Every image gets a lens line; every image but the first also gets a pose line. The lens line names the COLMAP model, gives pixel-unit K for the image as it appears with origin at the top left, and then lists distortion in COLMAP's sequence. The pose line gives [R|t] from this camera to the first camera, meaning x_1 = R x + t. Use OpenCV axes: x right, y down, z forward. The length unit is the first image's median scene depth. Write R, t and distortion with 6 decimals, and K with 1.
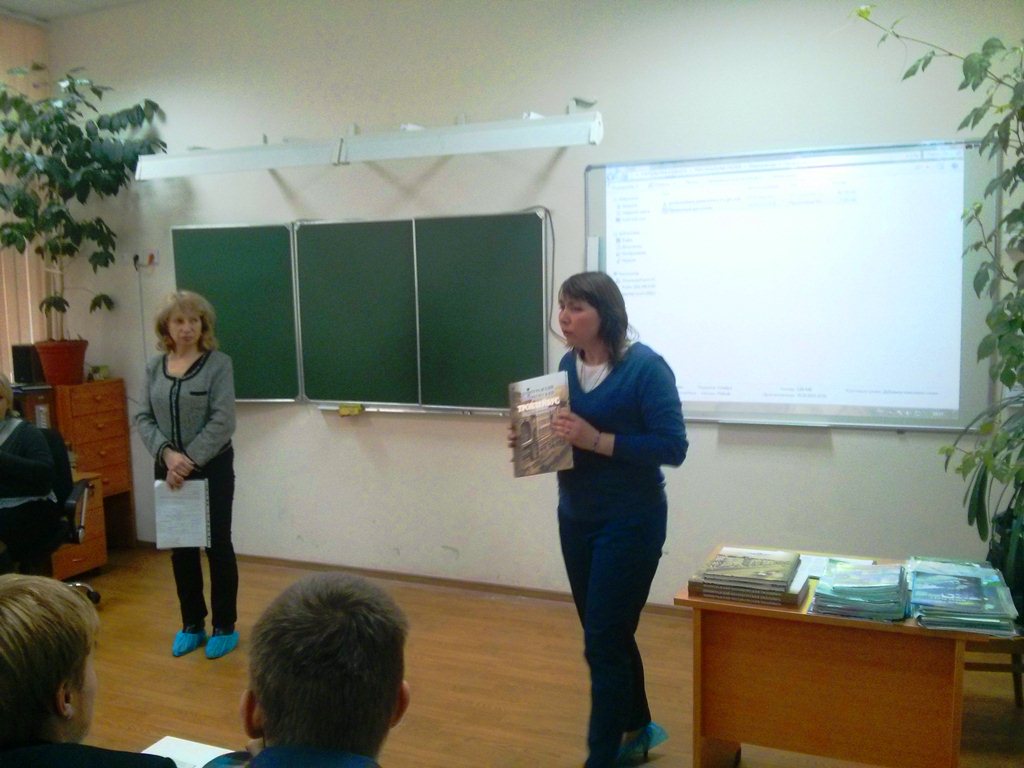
lens RADIAL K [[957.6, 0, 512.0], [0, 957.6, 384.0], [0, 0, 1]] dist [0.025011, -0.118120]
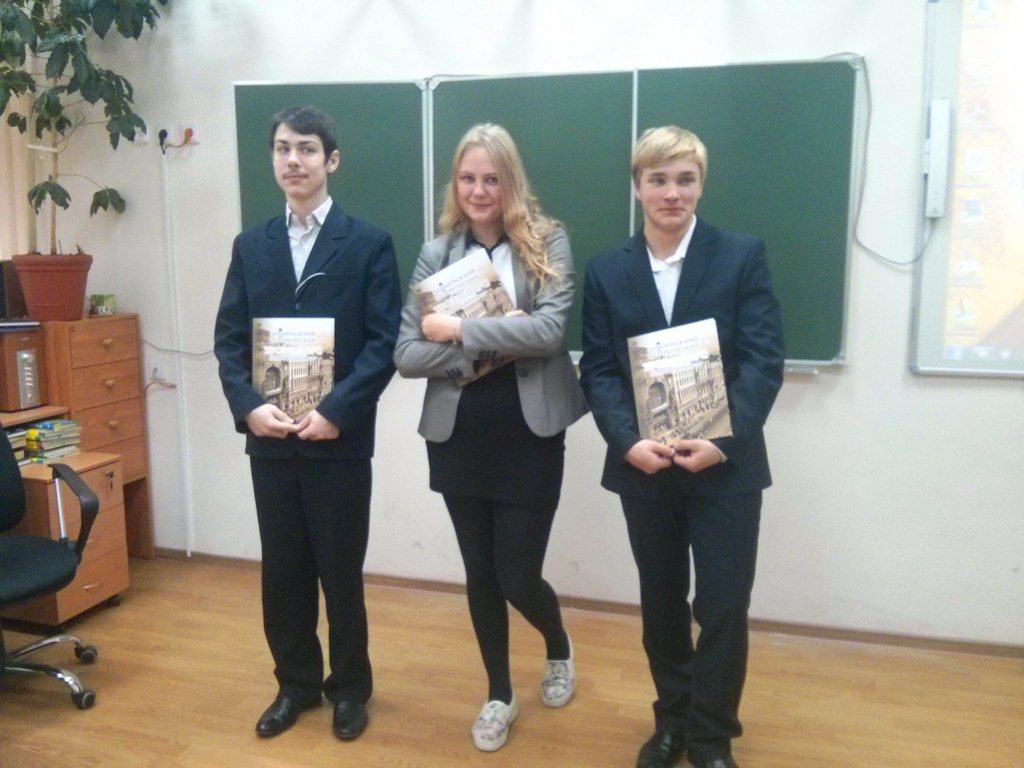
lens RADIAL K [[957.6, 0, 512.0], [0, 957.6, 384.0], [0, 0, 1]] dist [0.025011, -0.118120]
pose [[0.994049, 0.004142, 0.108852, -0.244960], [-0.009030, 0.998971, 0.044450, 0.013058], [-0.108556, -0.045168, 0.993064, 0.328290]]
